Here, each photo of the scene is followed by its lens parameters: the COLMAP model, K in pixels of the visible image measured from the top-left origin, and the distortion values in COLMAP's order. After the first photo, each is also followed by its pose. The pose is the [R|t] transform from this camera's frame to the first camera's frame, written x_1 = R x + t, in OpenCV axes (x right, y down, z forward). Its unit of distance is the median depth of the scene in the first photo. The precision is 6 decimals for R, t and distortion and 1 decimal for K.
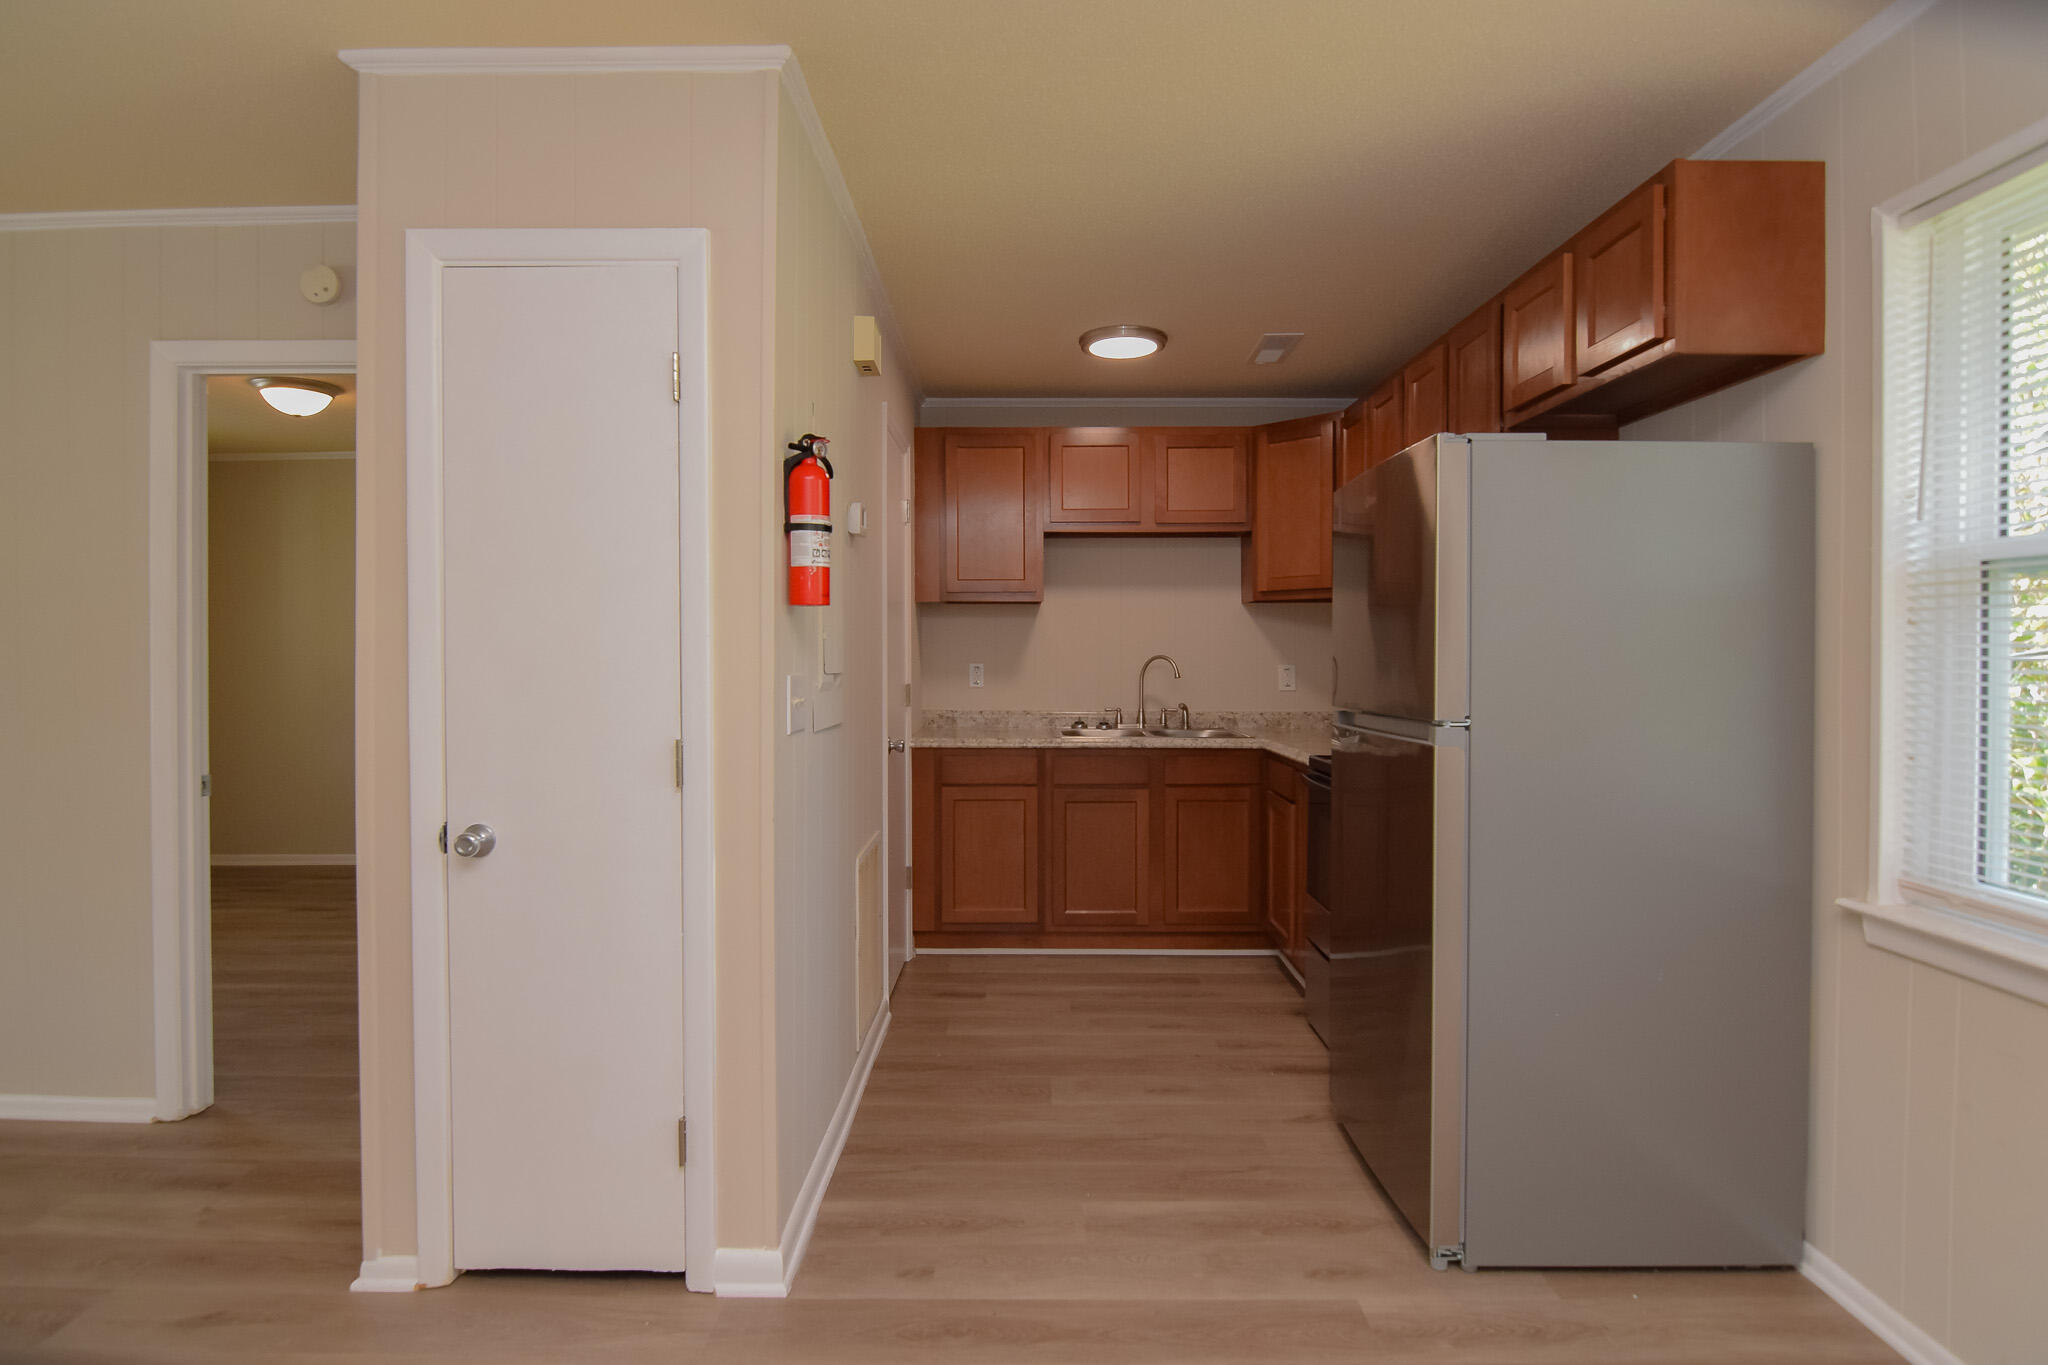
lens RADIAL K [[1059.8, 0, 1029.2], [0, 1059.8, 656.4], [0, 0, 1]] dist [-0.021118, -0.000392]
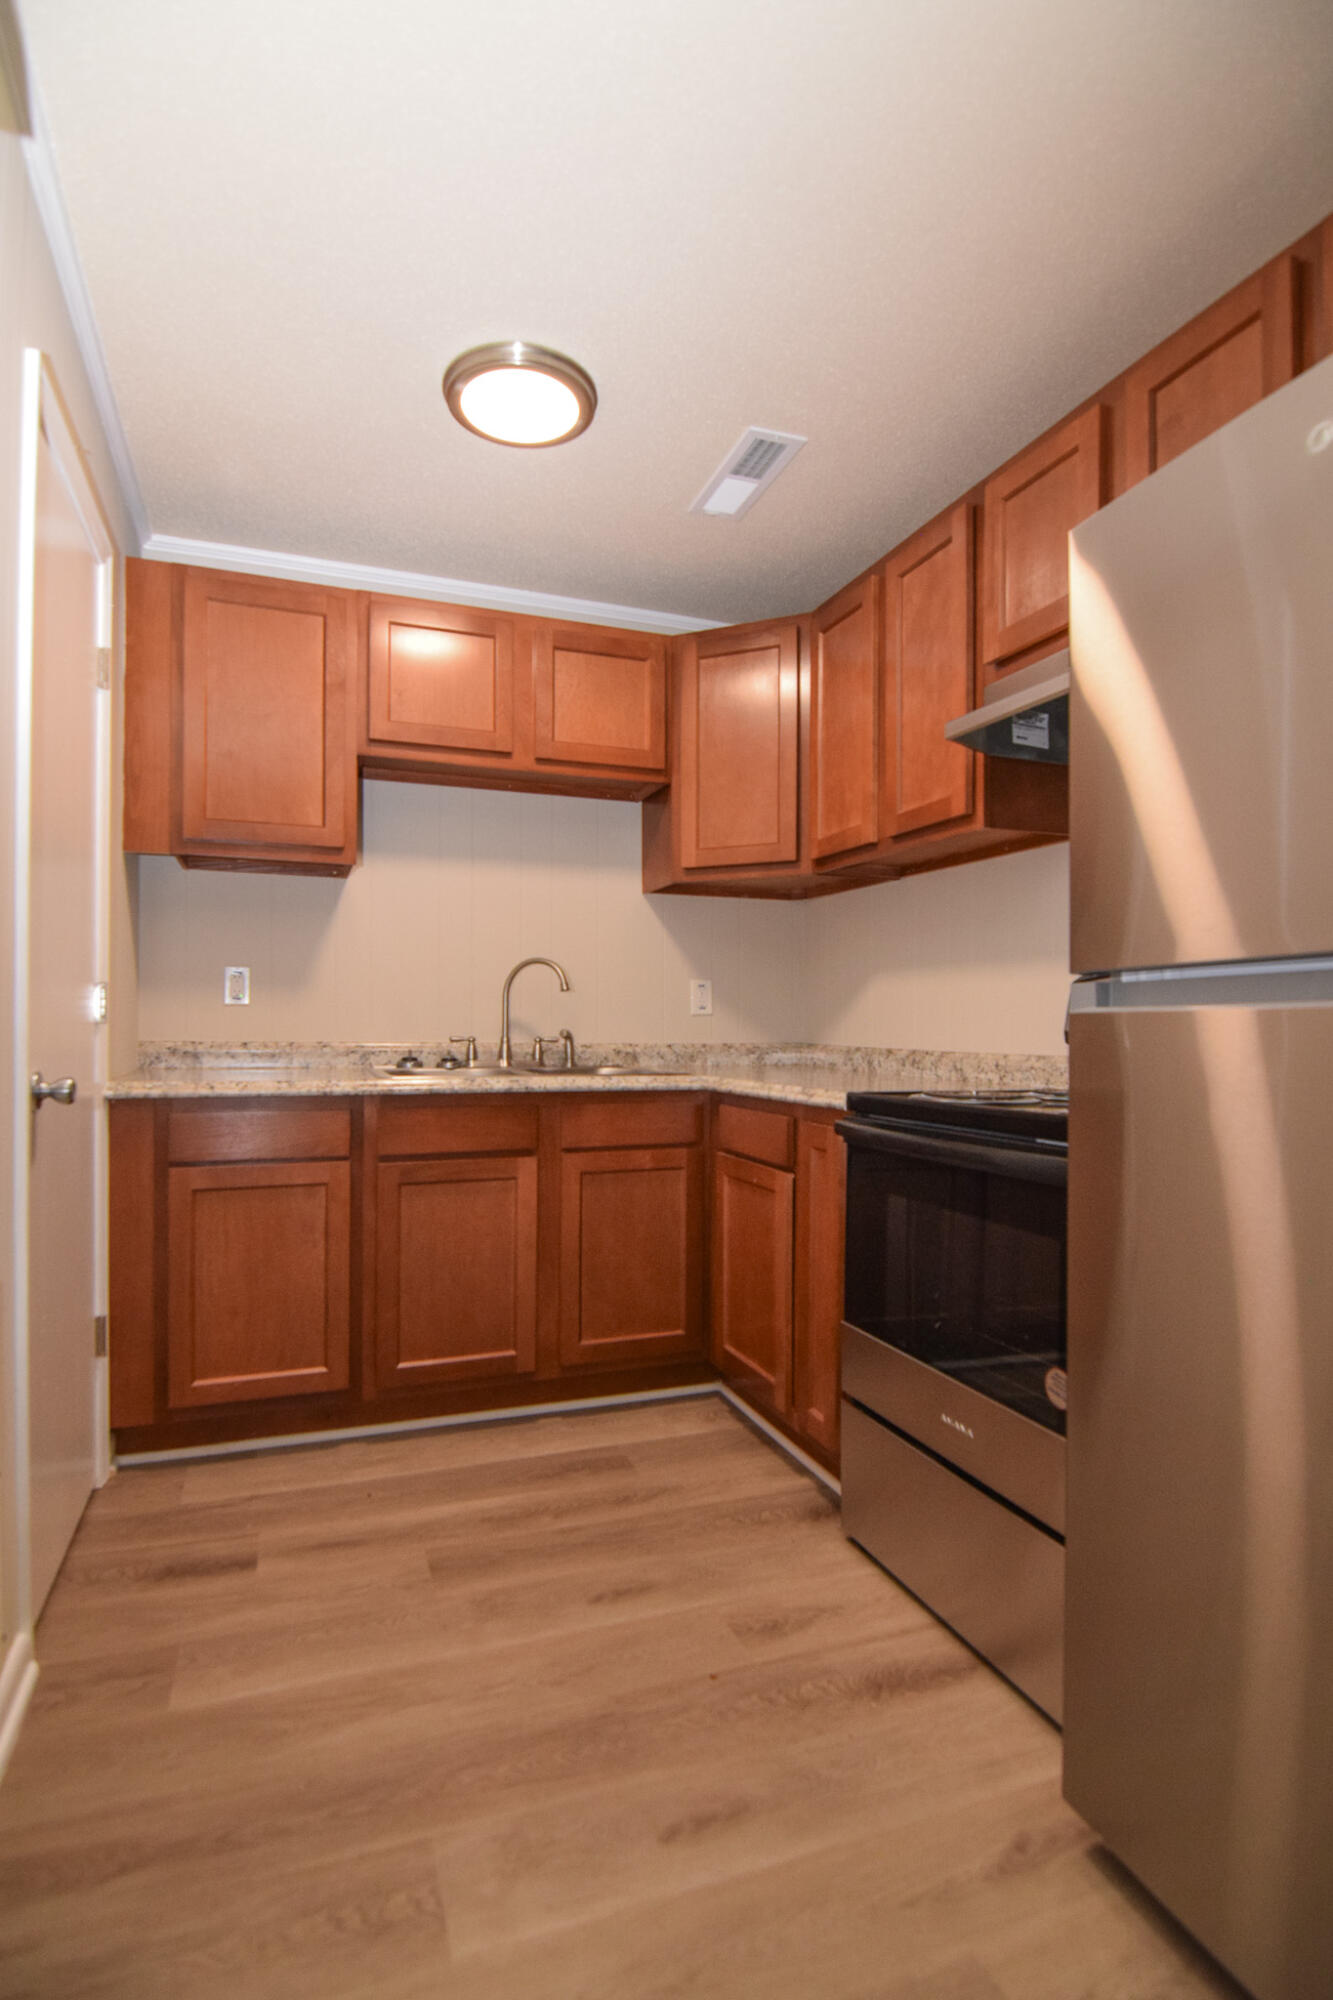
lens RADIAL K [[928.6, 0, 669.4], [0, 928.6, 1033.6], [0, 0, 1]] dist [-0.000253, -0.009069]
pose [[0.924124, 0.007774, 0.382014, -0.026630], [-0.008941, 0.999959, 0.001281, 0.049304], [-0.381988, -0.004599, 0.924156, 0.450364]]
